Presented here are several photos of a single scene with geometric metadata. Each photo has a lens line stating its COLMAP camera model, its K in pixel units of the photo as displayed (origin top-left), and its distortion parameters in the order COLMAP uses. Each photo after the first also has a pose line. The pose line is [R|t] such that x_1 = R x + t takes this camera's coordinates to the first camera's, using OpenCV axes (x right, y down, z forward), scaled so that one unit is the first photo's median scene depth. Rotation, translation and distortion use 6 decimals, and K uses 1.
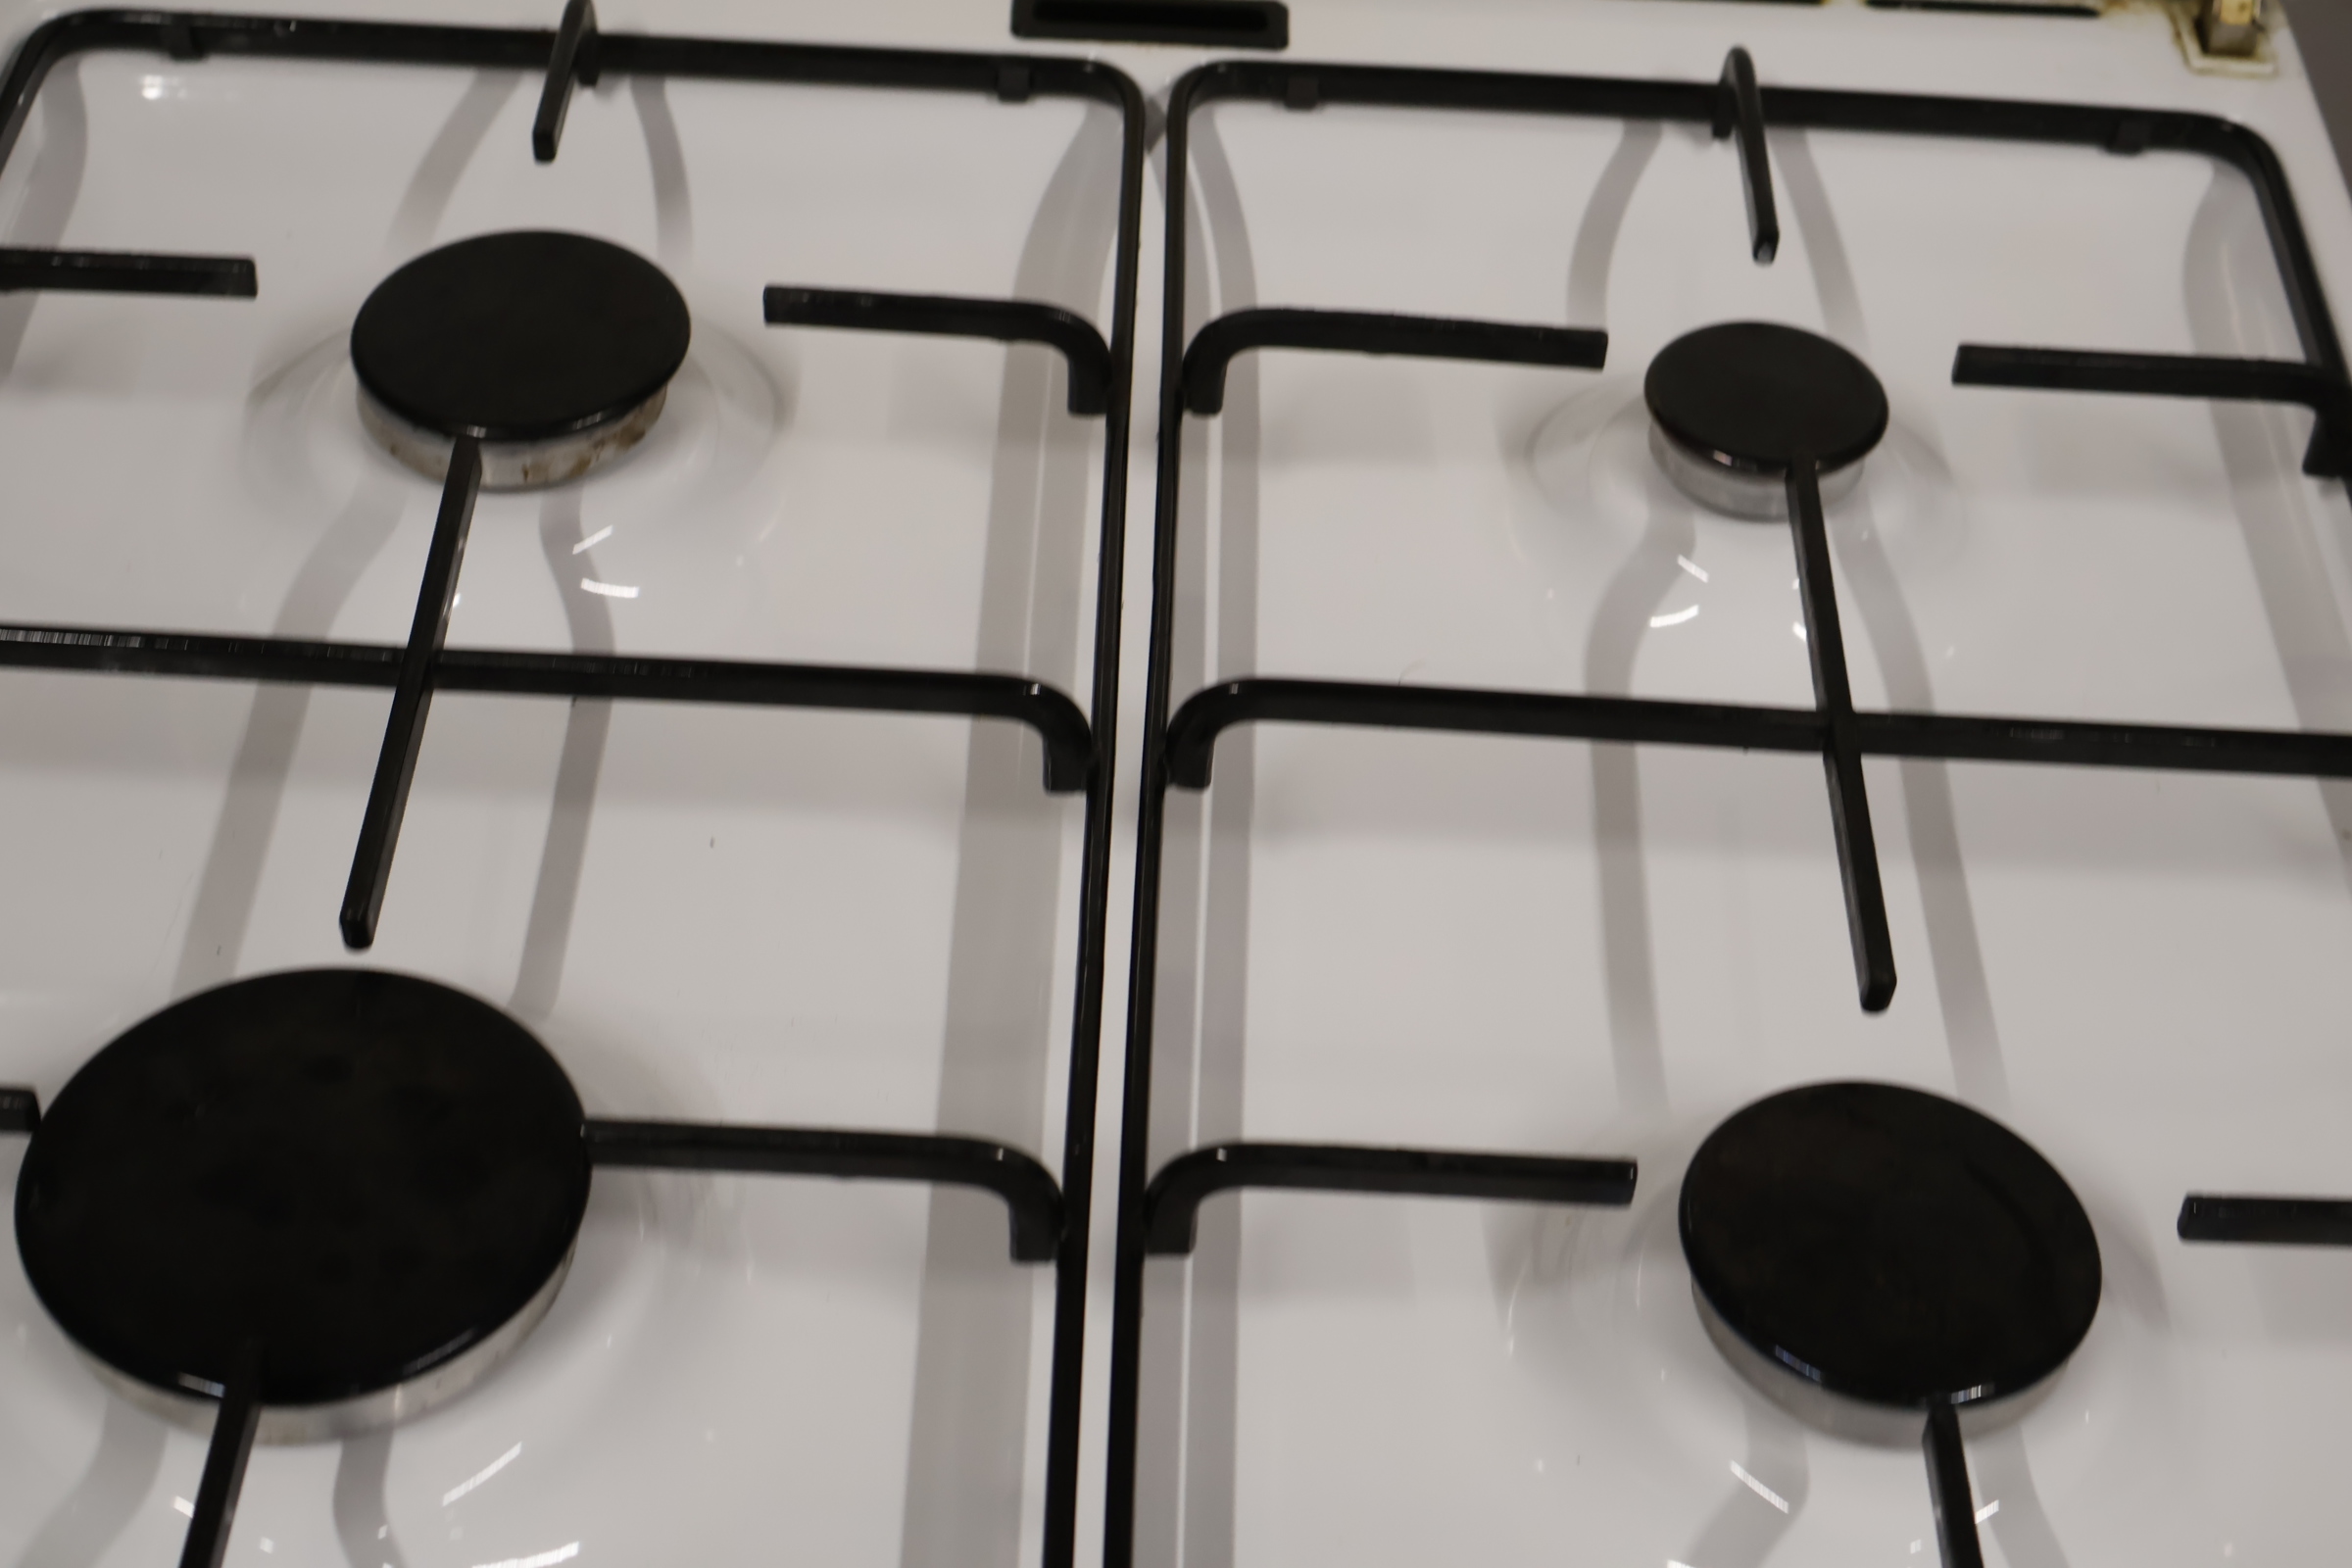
lens RADIAL K [[3711.0, 0, 1191.9], [0, 3711.0, 784.9], [0, 0, 1]] dist [-0.002454, 0.000000]
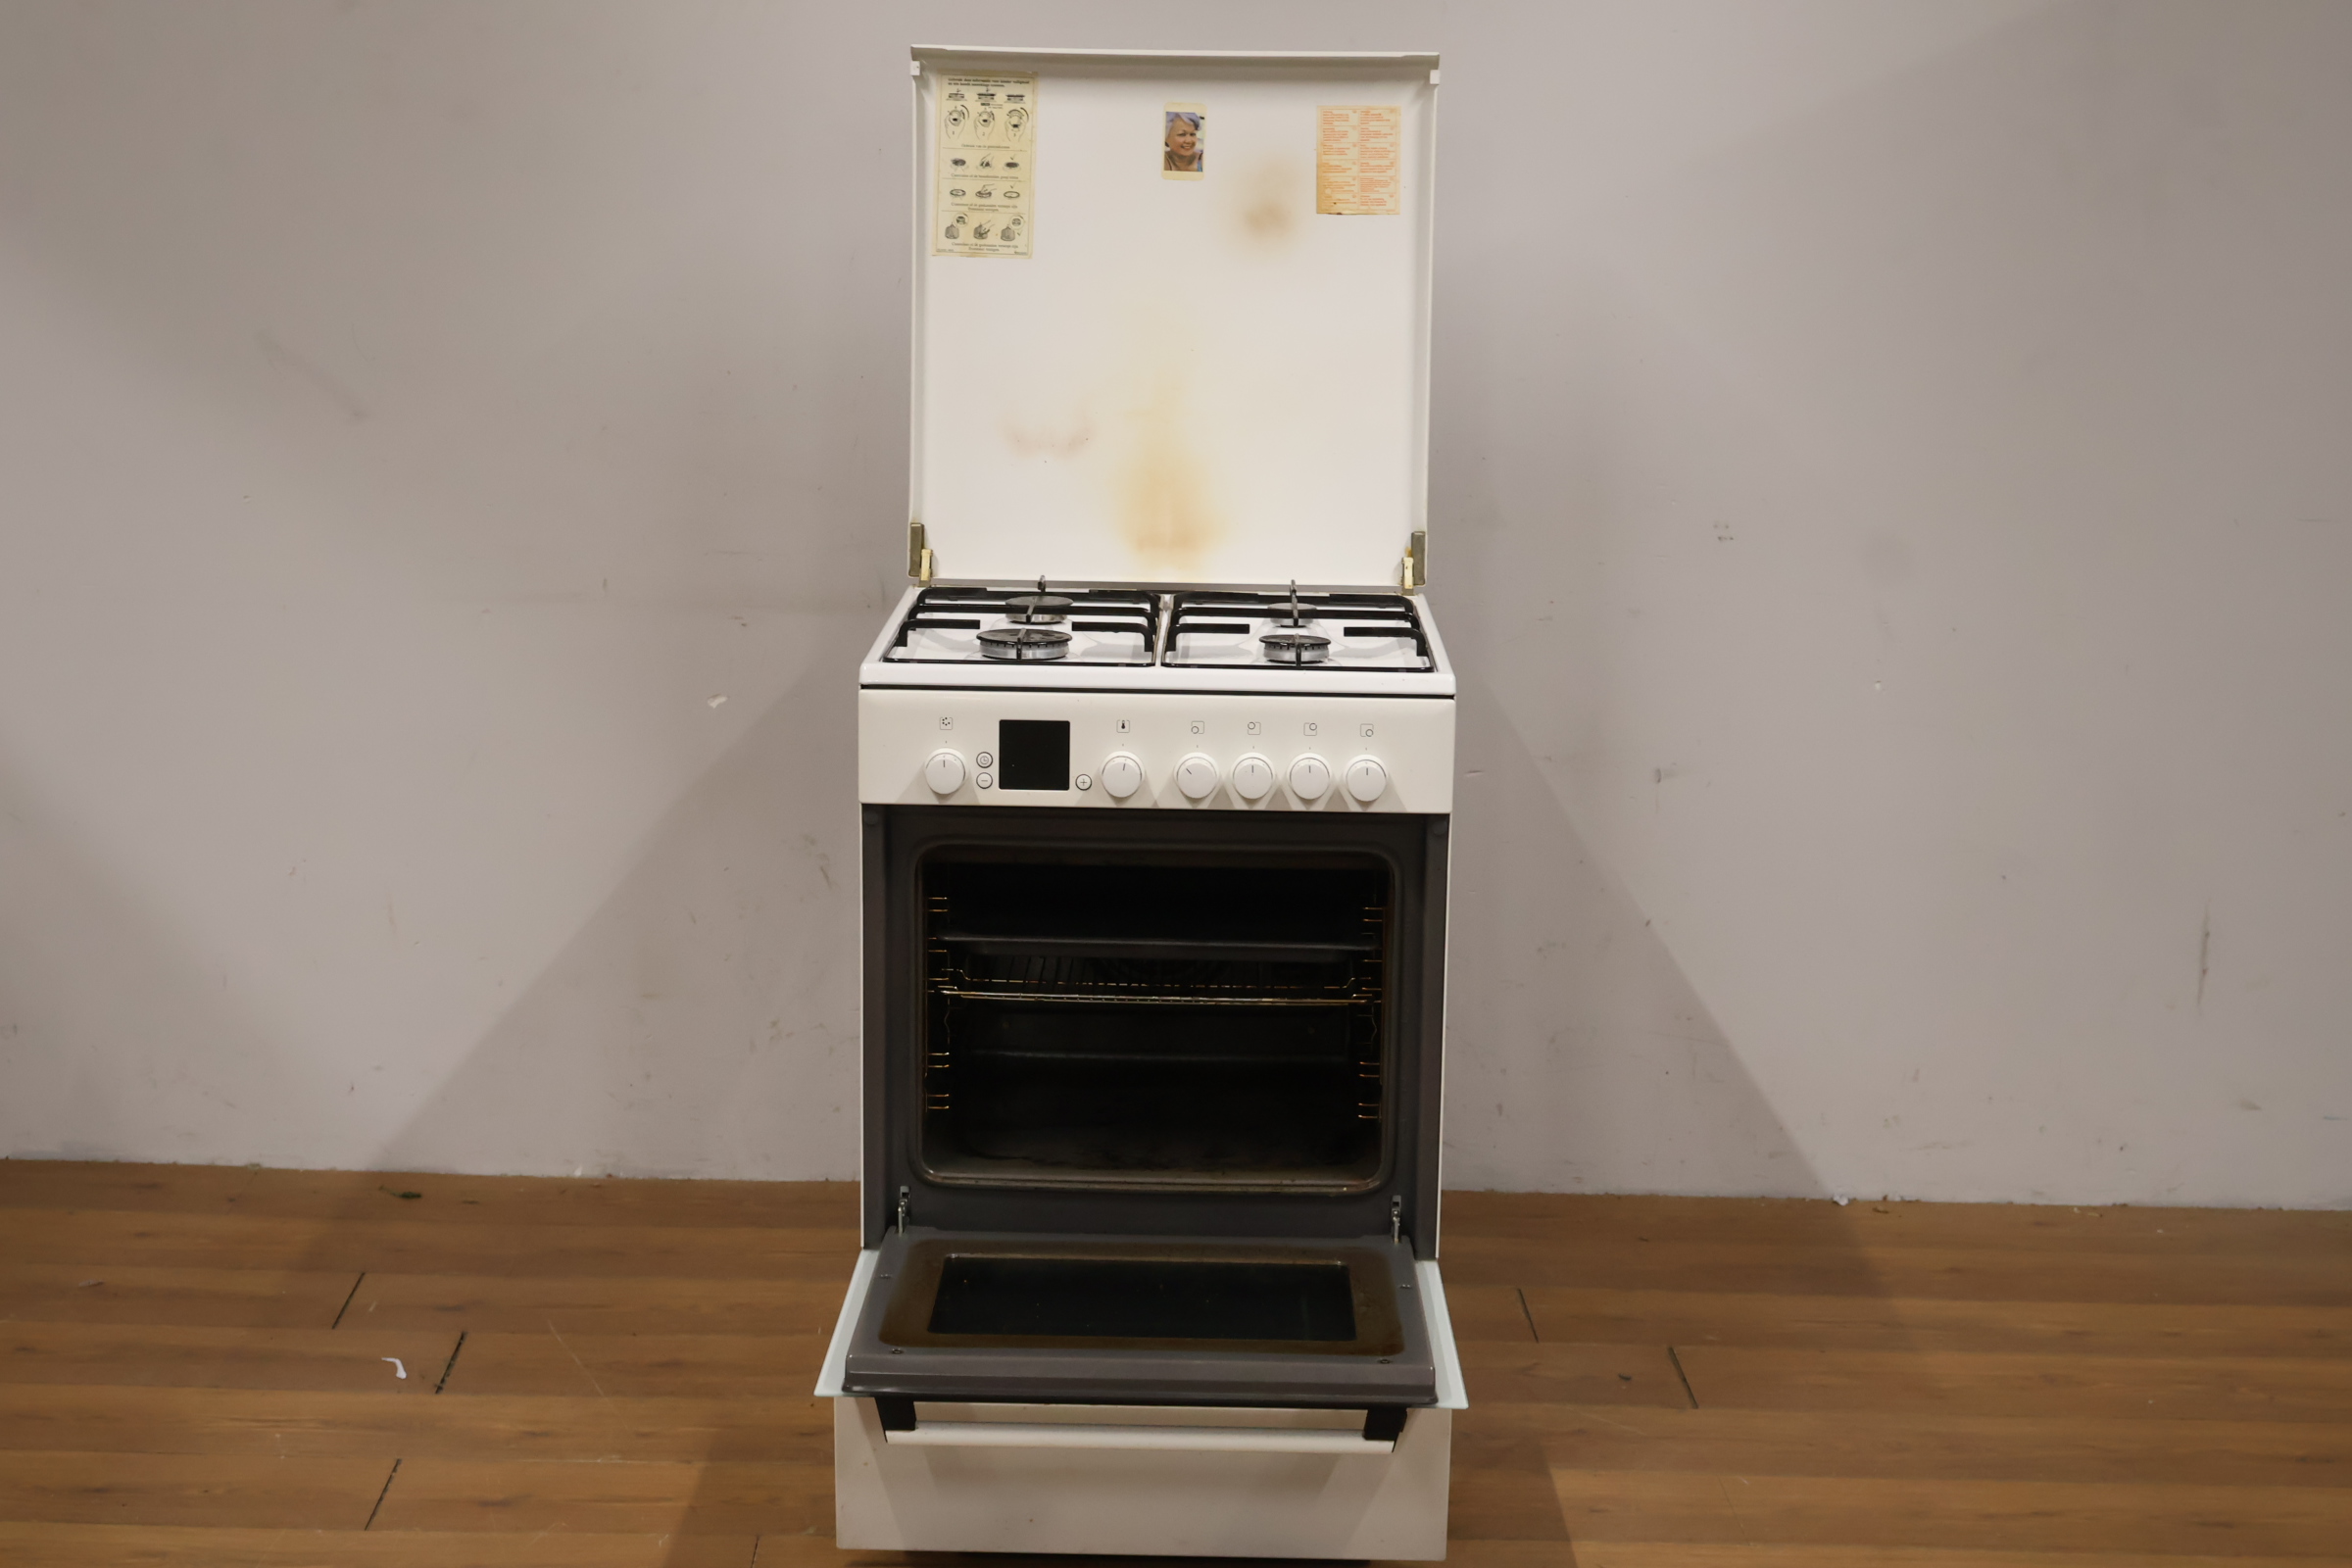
lens RADIAL K [[3711.0, 0, 1183.0], [0, 3711.0, 775.8], [0, 0, 1]] dist [-0.002454, 0.000000]
pose [[0.999613, -0.027815, -0.000874, 0.008735], [0.022638, 0.831043, -0.555747, 2.838351], [0.016184, 0.555512, 0.831351, -2.995440]]
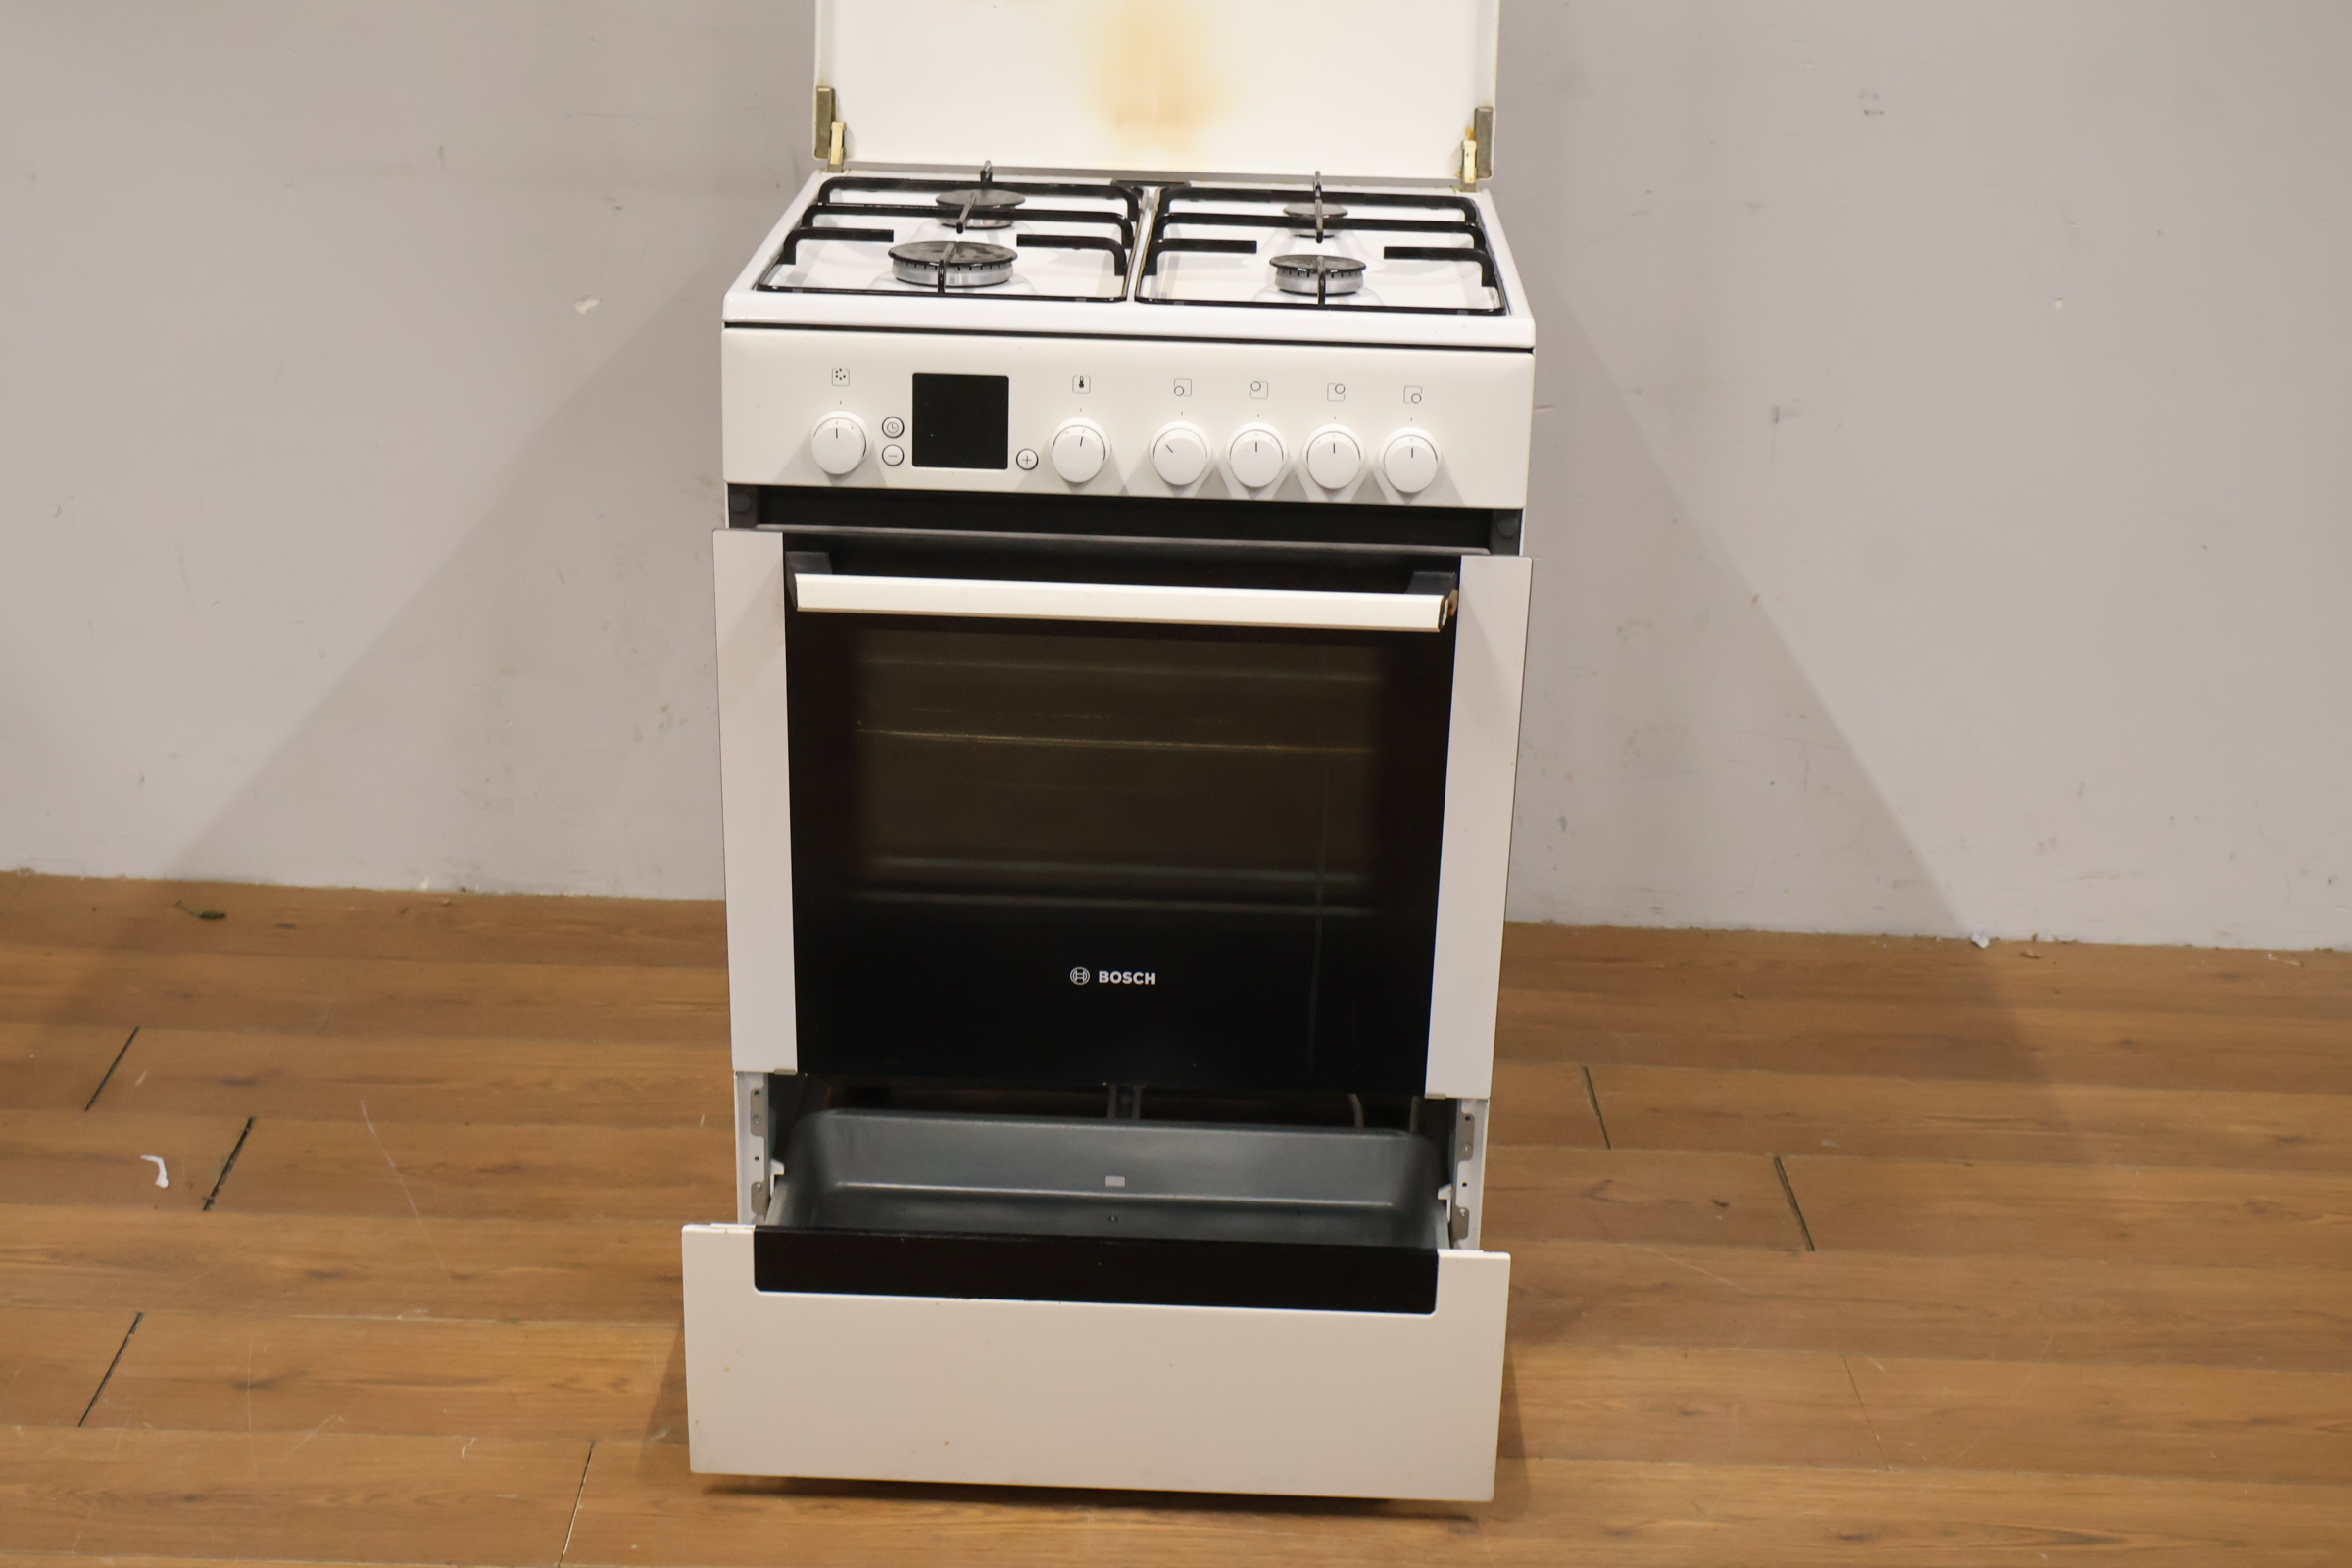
lens RADIAL K [[3711.0, 0, 1164.7], [0, 3711.0, 784.7], [0, 0, 1]] dist [-0.002454, 0.000000]
pose [[0.999809, -0.012015, -0.015424, 0.055216], [0.004000, 0.897886, -0.440210, 2.061897], [0.019138, 0.440064, 0.897762, -2.098438]]
